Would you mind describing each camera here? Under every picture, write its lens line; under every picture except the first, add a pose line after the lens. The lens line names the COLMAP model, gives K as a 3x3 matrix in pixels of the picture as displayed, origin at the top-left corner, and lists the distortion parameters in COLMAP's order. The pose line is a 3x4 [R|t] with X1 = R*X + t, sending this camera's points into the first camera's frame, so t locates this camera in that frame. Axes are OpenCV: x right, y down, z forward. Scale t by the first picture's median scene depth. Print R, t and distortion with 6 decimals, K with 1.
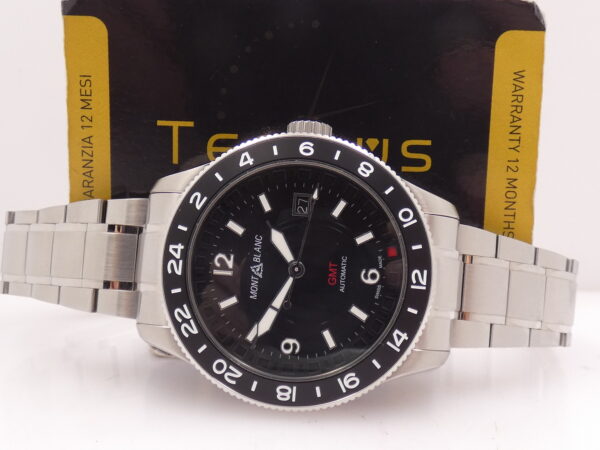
lens RADIAL K [[742.7, 0, 300.0], [0, 742.7, 225.0], [0, 0, 1]] dist [0.007865, 0.018333]
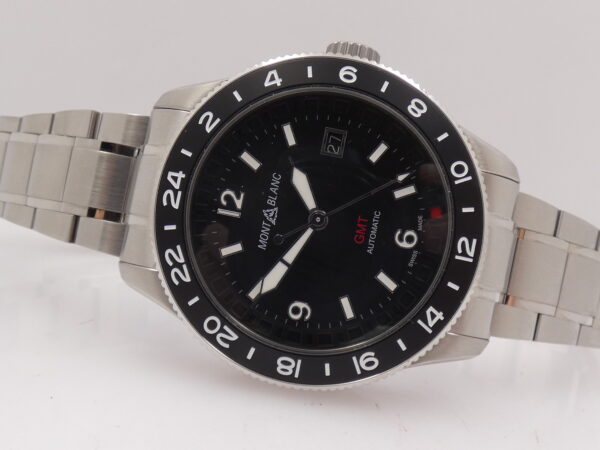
lens RADIAL K [[742.7, 0, 300.0], [0, 742.7, 225.0], [0, 0, 1]] dist [0.007865, 0.018333]
pose [[0.992787, 0.119663, -0.007418, -0.017922], [-0.119226, 0.991890, 0.044032, 0.031902], [0.012627, -0.042830, 0.999003, 0.177959]]
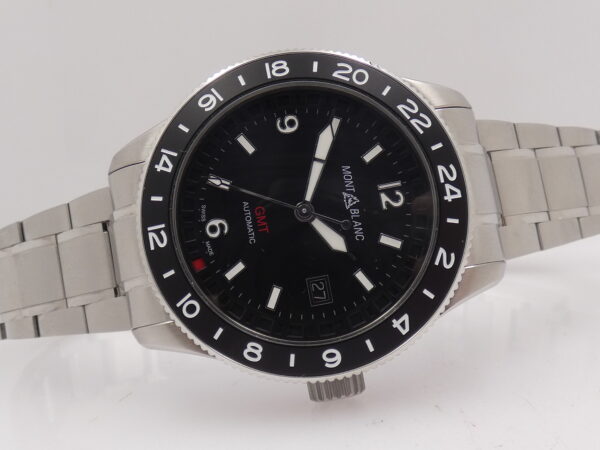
lens RADIAL K [[742.7, 0, 300.0], [0, 742.7, 225.0], [0, 0, 1]] dist [0.007865, 0.018333]
pose [[-0.963354, 0.268128, 0.007474, -0.002087], [-0.259041, -0.937213, 0.233515, -0.146074], [0.069617, 0.223022, 0.972324, 0.199893]]
